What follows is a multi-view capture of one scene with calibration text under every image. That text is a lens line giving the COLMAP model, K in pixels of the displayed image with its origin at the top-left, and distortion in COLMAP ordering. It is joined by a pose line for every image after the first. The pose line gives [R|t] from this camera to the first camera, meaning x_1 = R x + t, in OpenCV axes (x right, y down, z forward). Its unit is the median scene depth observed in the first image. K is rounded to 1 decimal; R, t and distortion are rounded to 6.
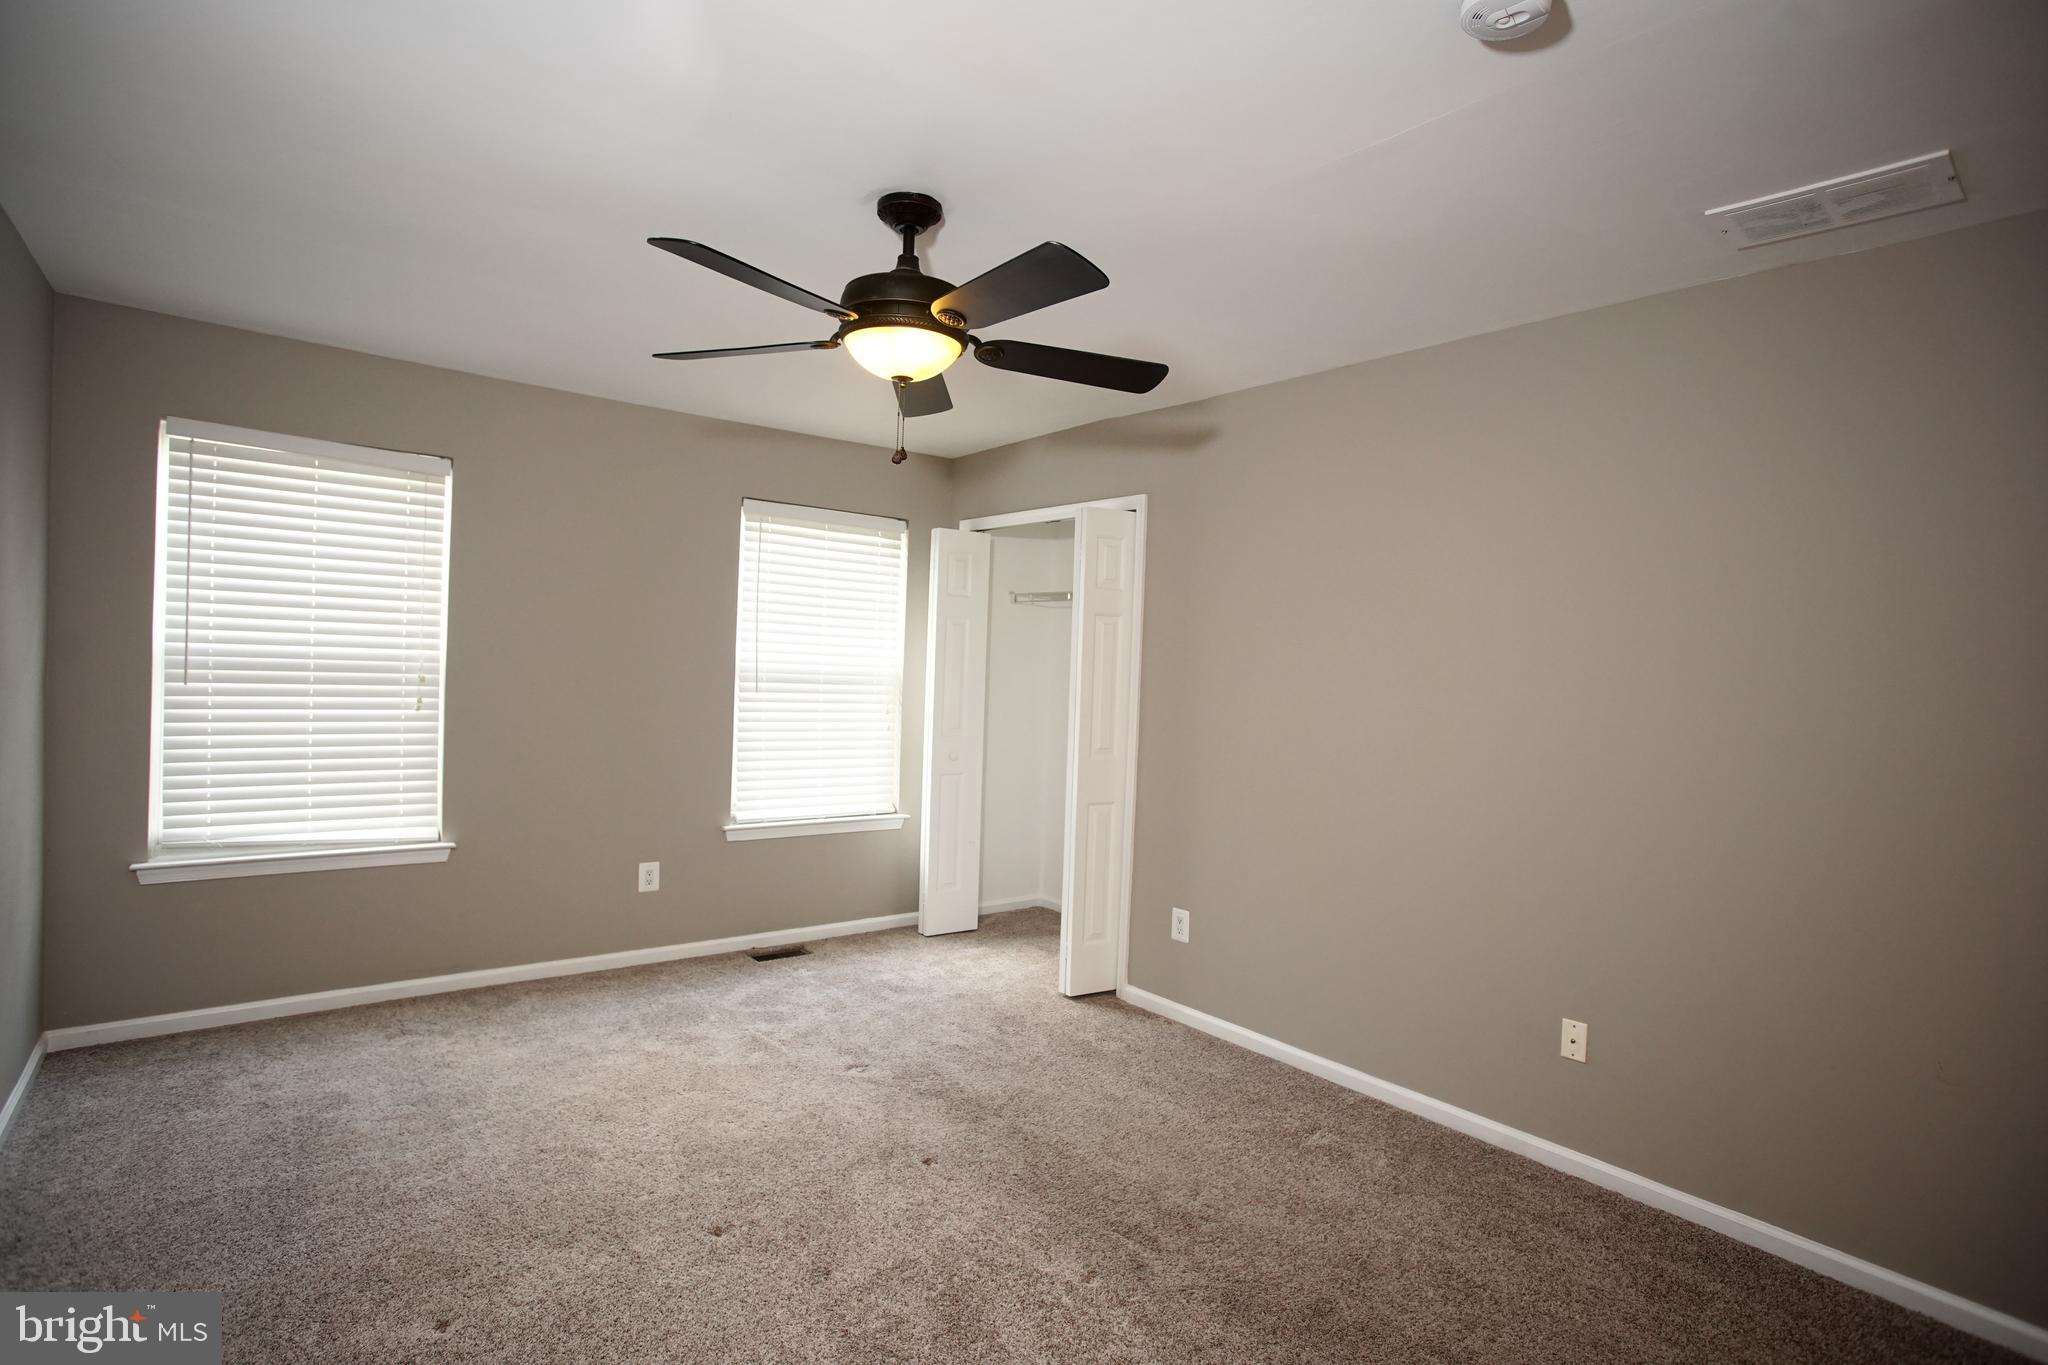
lens RADIAL K [[1007.5, 0, 1017.2], [0, 1007.5, 684.2], [0, 0, 1]] dist [-0.074982, 0.037908]
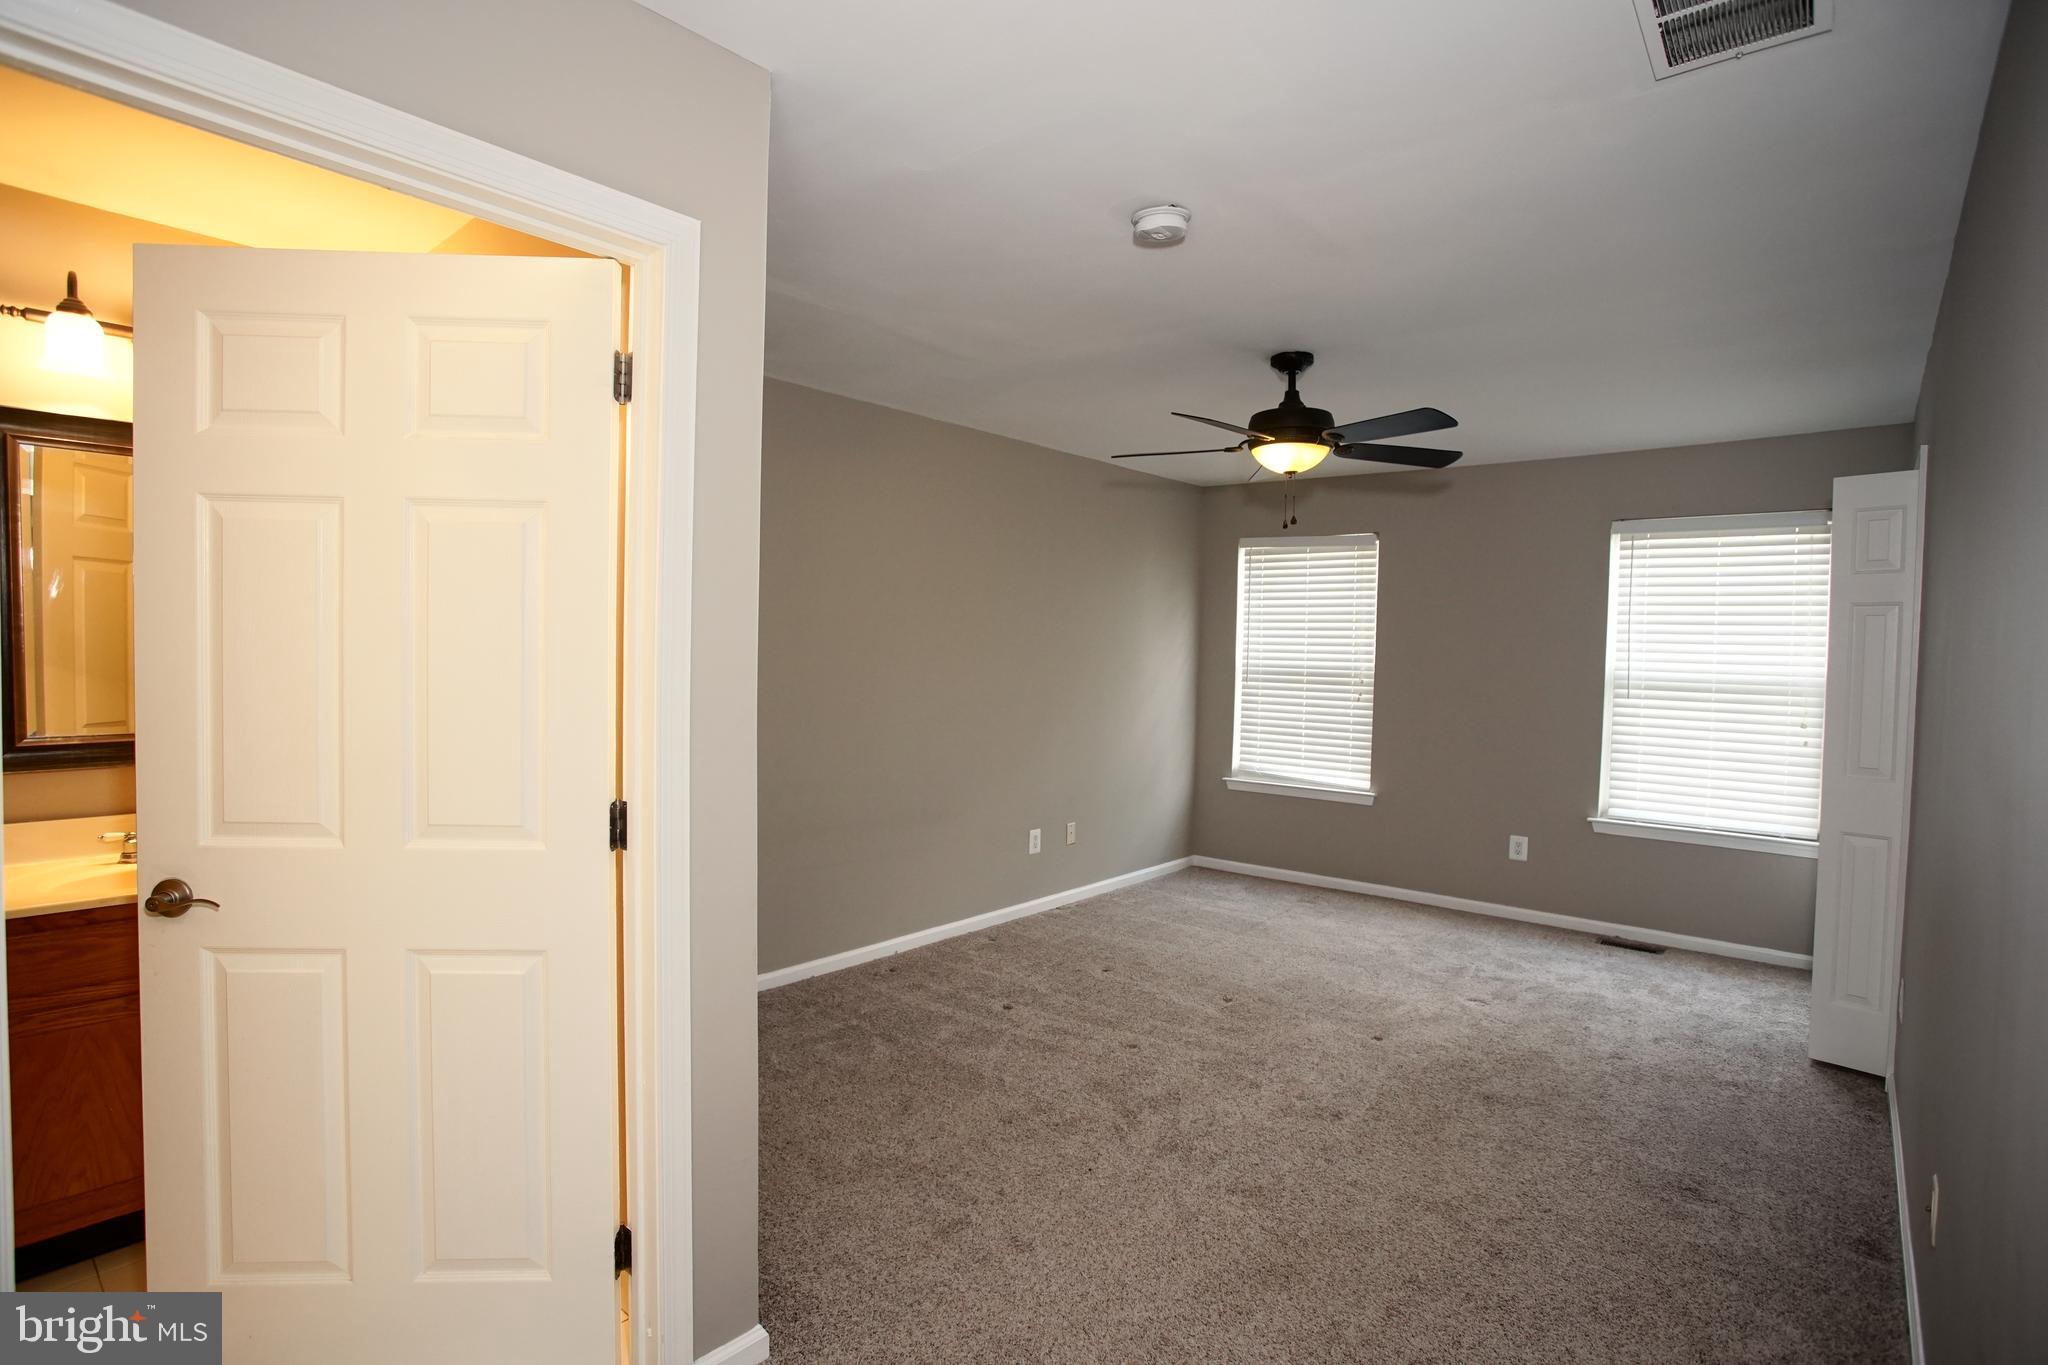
lens RADIAL K [[1007.5, 0, 1017.2], [0, 1007.5, 684.2], [0, 0, 1]] dist [-0.074982, 0.037908]
pose [[0.191933, 0.001553, -0.981407, 0.789163], [-0.030250, 0.999533, -0.004335, 0.020732], [0.980942, 0.030520, 0.191891, 0.187294]]
